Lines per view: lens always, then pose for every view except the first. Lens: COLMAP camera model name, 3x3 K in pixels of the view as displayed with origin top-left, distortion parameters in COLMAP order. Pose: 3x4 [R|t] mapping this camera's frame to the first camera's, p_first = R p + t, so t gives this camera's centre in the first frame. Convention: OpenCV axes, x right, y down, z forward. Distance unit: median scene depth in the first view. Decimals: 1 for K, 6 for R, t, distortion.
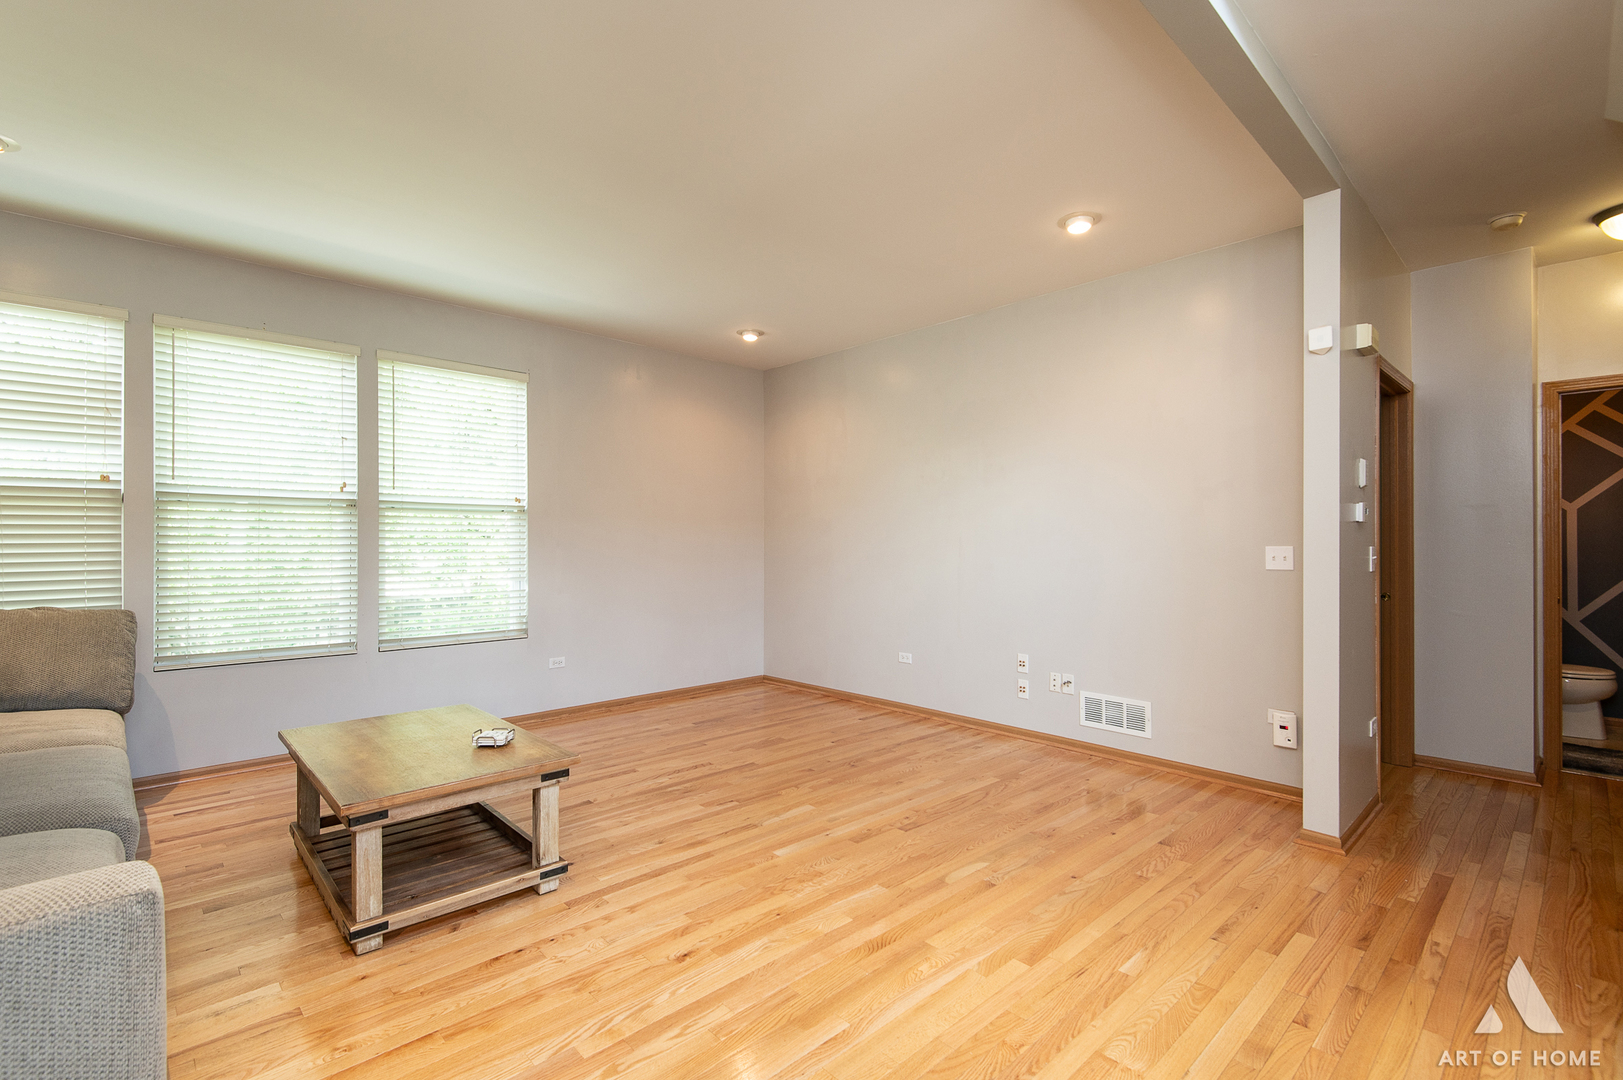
lens RADIAL K [[729.0, 0, 804.1], [0, 729.0, 542.8], [0, 0, 1]] dist [0.030021, -0.014323]
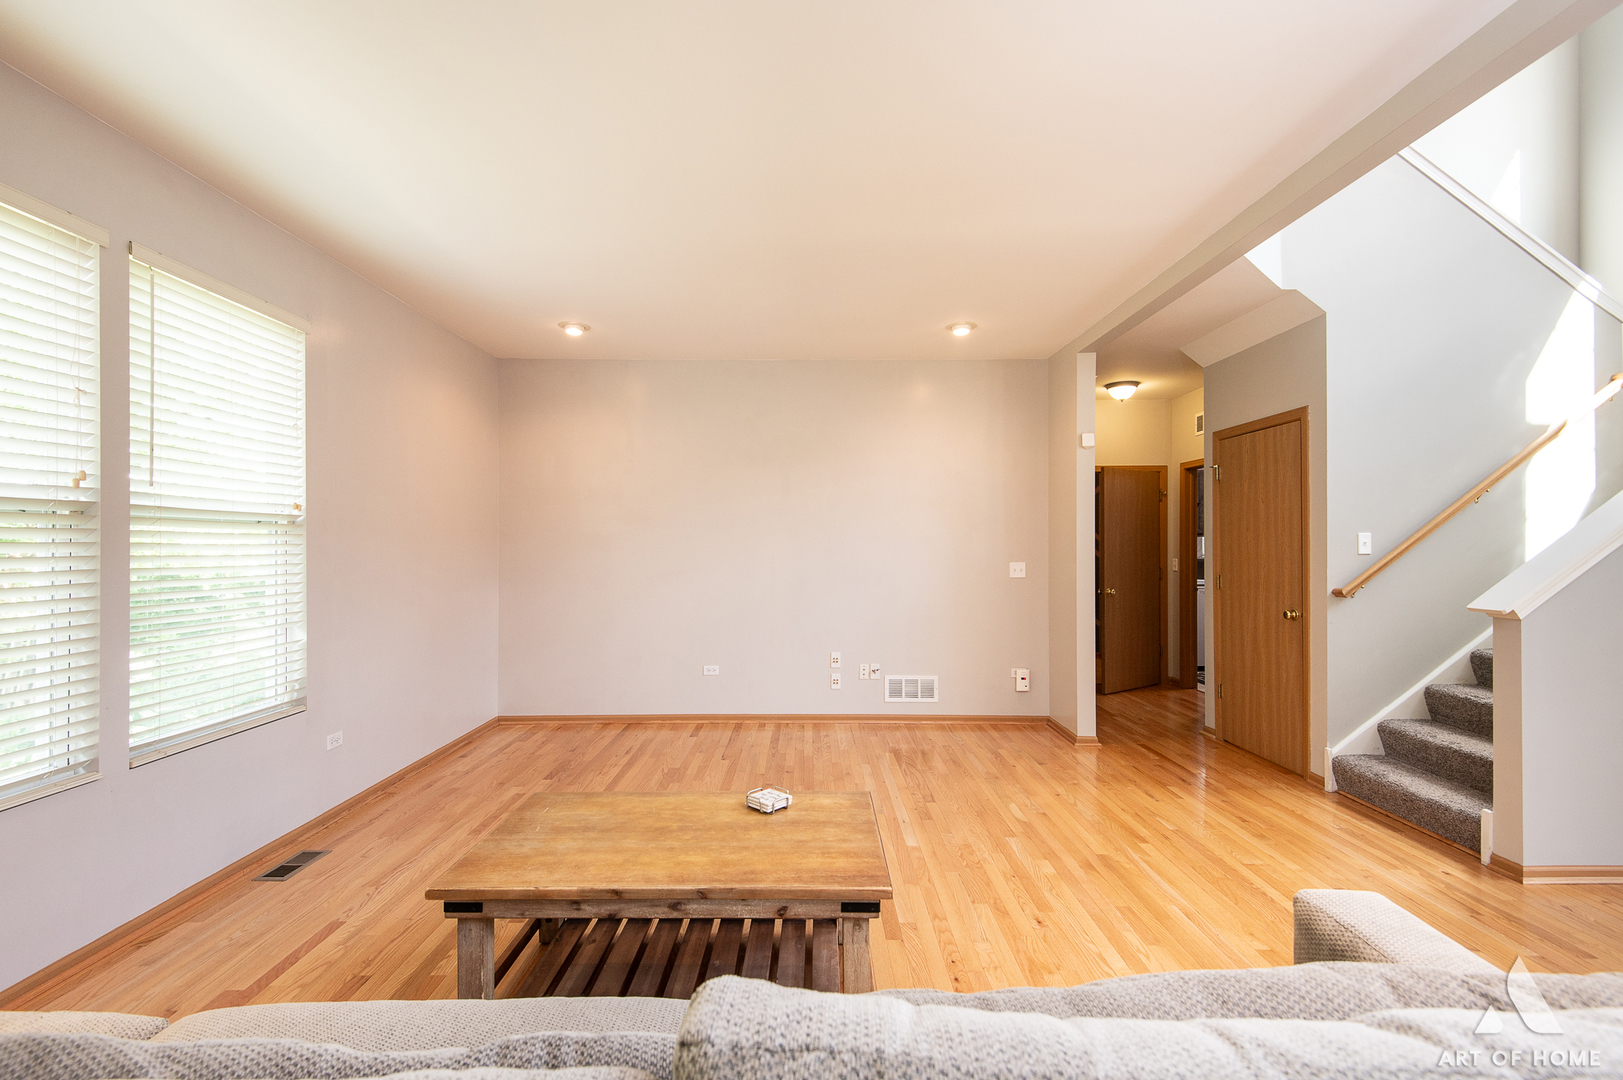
lens RADIAL K [[727.3, 0, 803.5], [0, 727.3, 537.7], [0, 0, 1]] dist [0.033178, -0.014205]
pose [[0.683966, 0.006597, 0.729484, -0.665320], [0.001279, 0.999947, -0.010242, -0.026679], [-0.729513, 0.007938, 0.683921, 0.235304]]
